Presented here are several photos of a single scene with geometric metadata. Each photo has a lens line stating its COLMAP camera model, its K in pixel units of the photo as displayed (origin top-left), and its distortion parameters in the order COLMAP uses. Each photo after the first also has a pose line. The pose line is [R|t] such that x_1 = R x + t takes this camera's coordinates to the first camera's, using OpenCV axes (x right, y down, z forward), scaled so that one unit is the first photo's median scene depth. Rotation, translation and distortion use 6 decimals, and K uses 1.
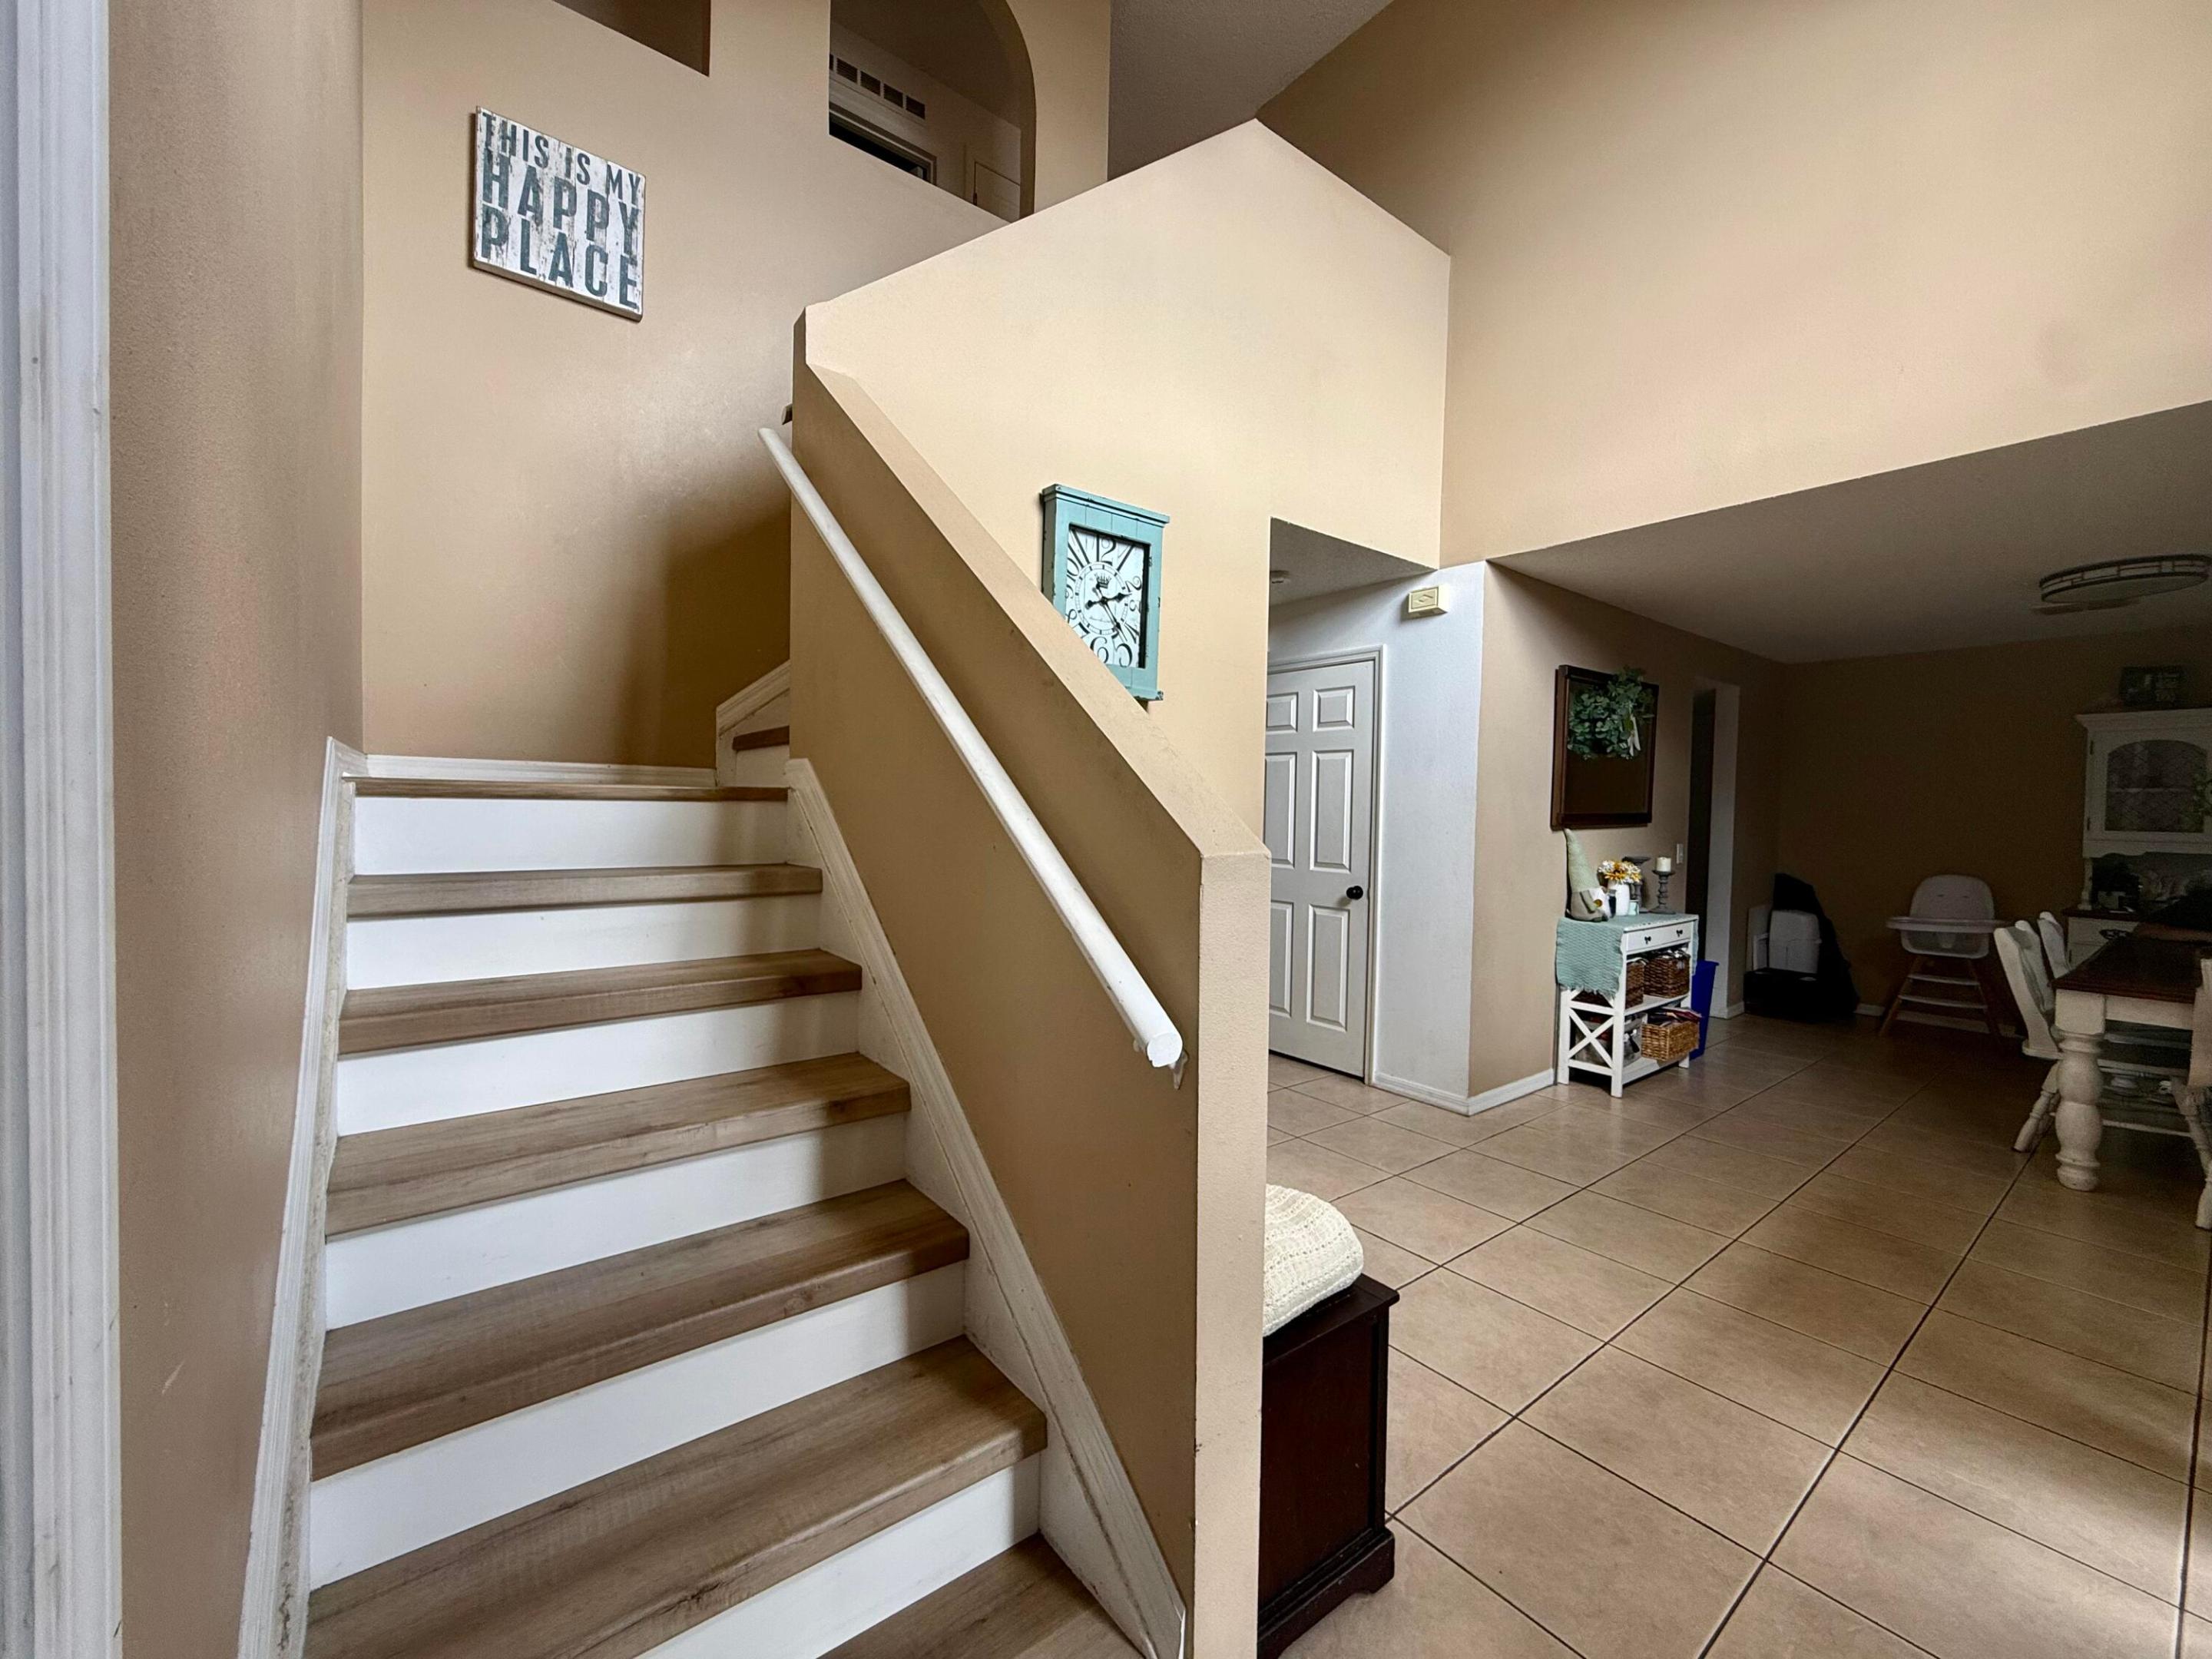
lens RADIAL K [[891.0, 0, 1101.7], [0, 891.0, 826.9], [0, 0, 1]] dist [-0.001258, -0.001040]
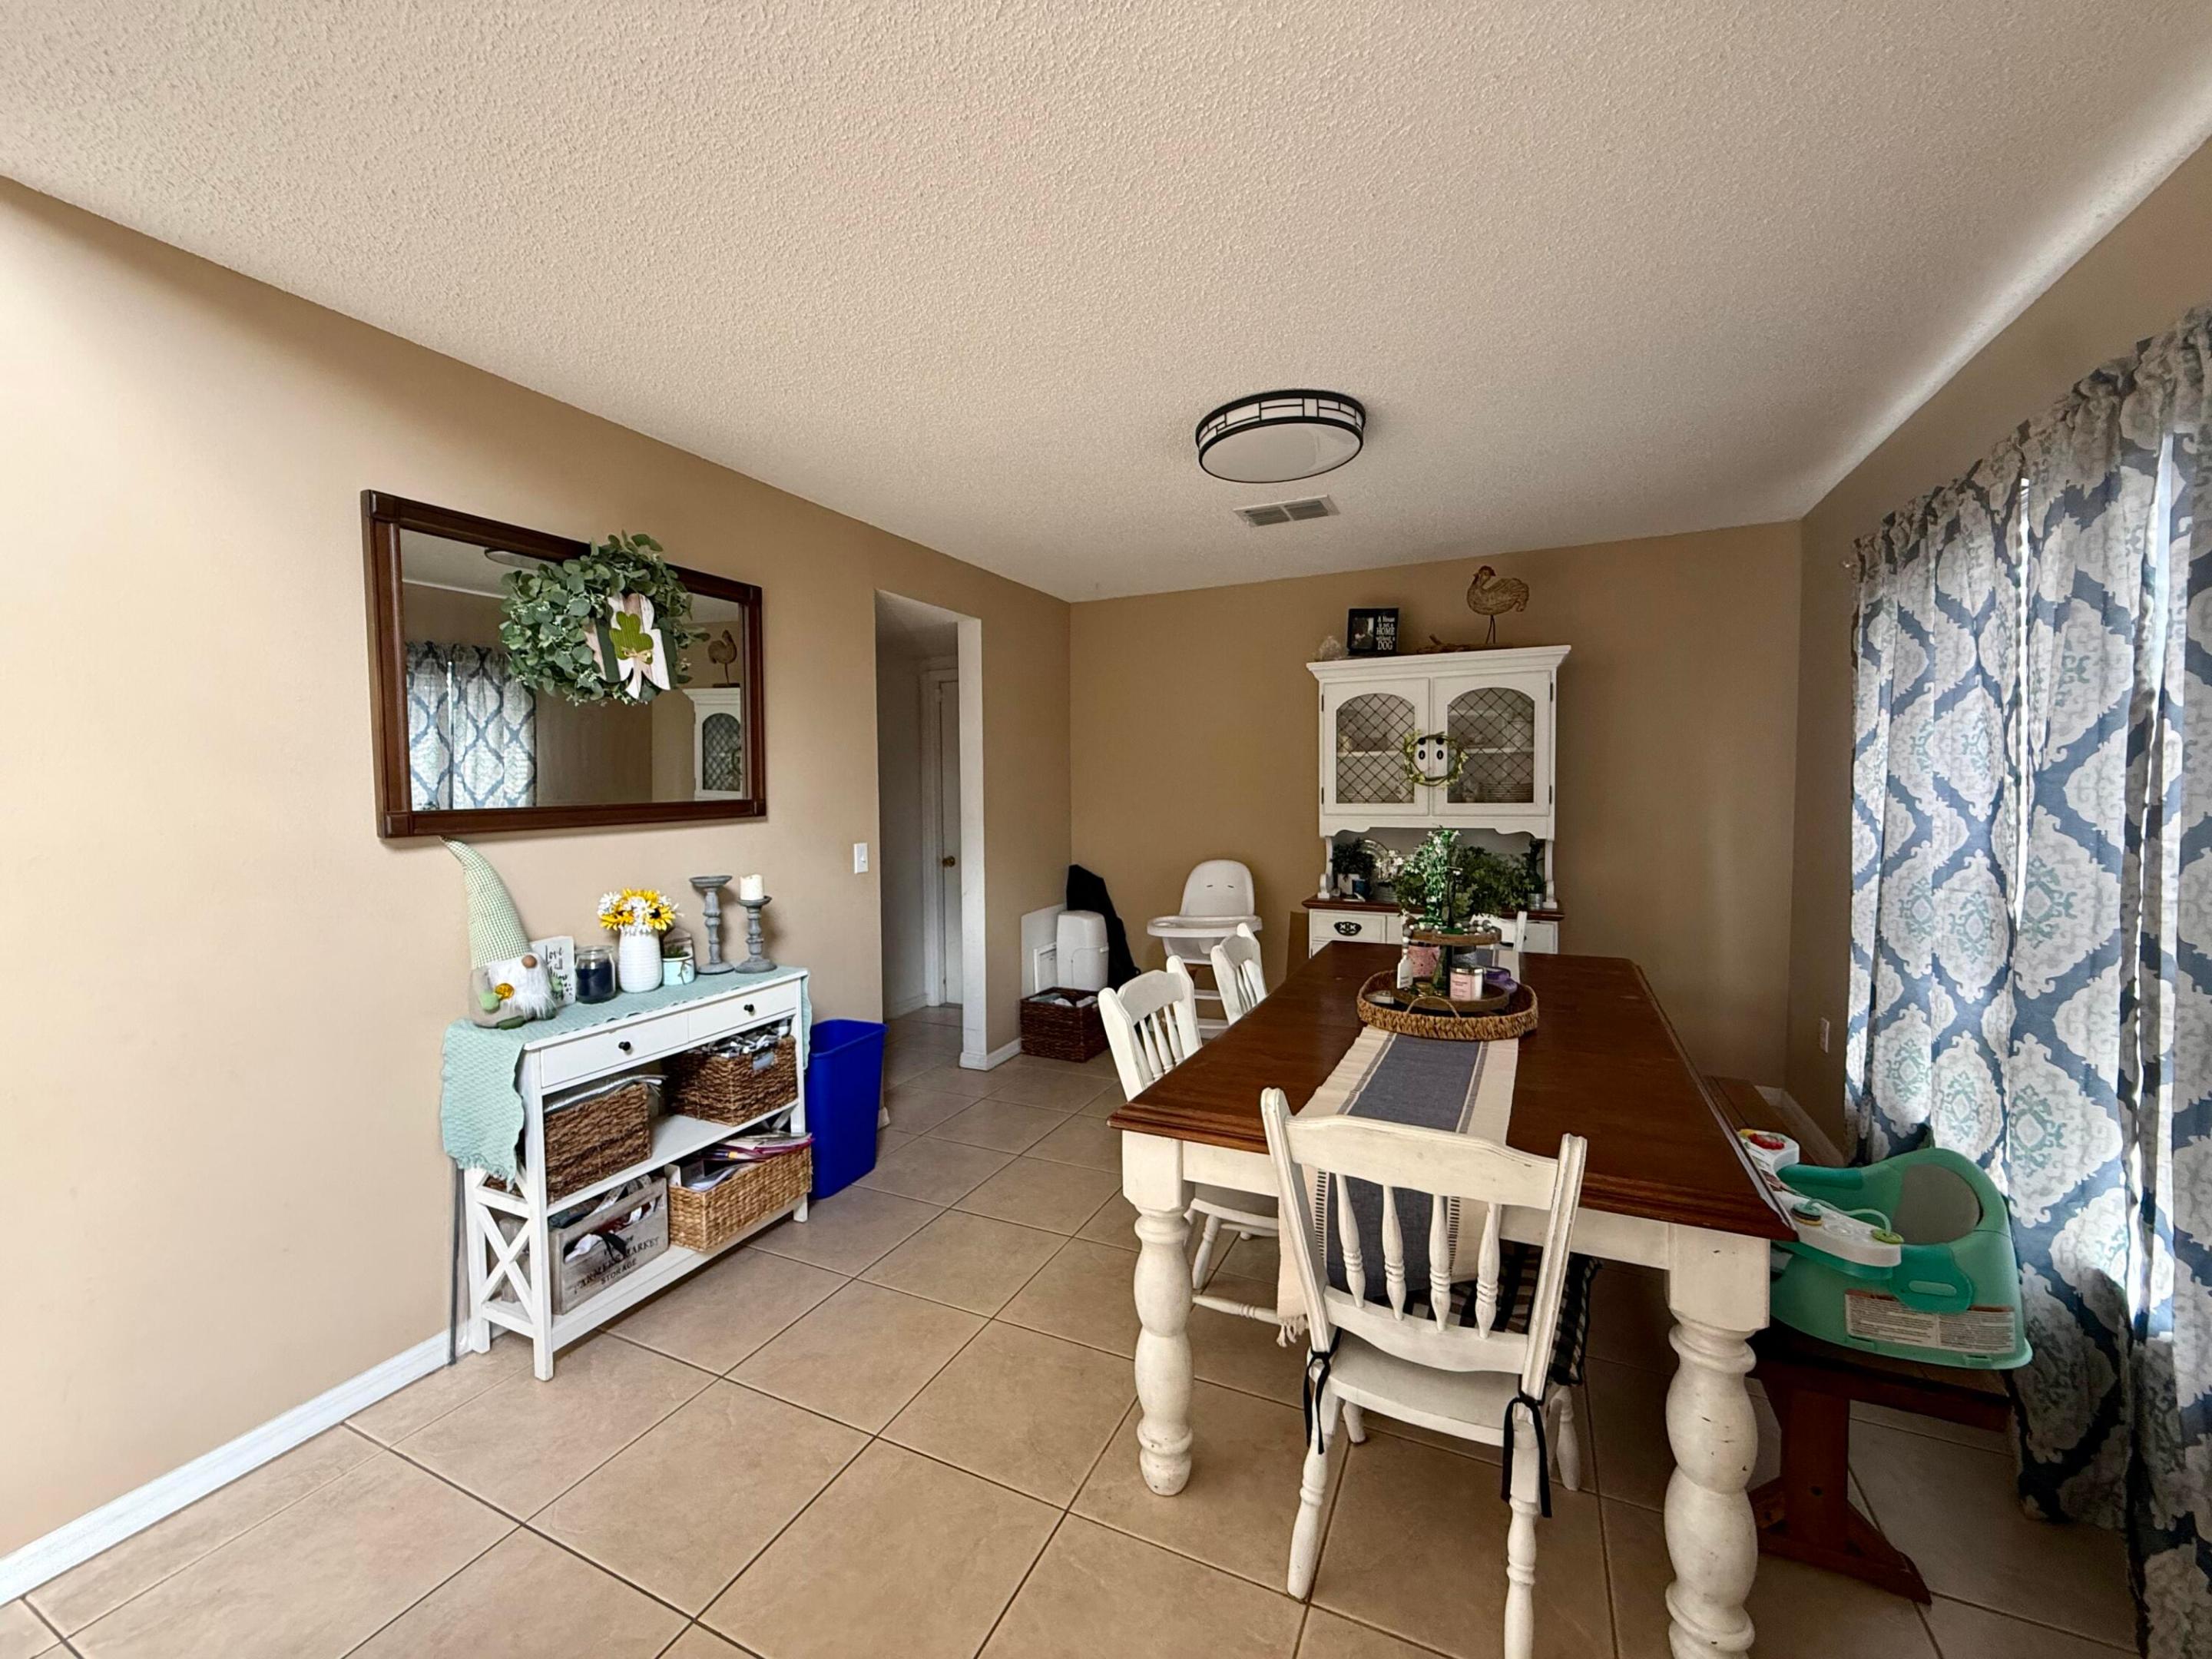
lens RADIAL K [[891.0, 0, 1103.7], [0, 891.0, 824.5], [0, 0, 1]] dist [-0.001258, -0.001040]
pose [[0.888892, -0.046515, 0.455750, 0.576193], [0.038316, 0.998895, 0.027220, -0.007308], [-0.456512, -0.006733, 0.889692, 0.370830]]
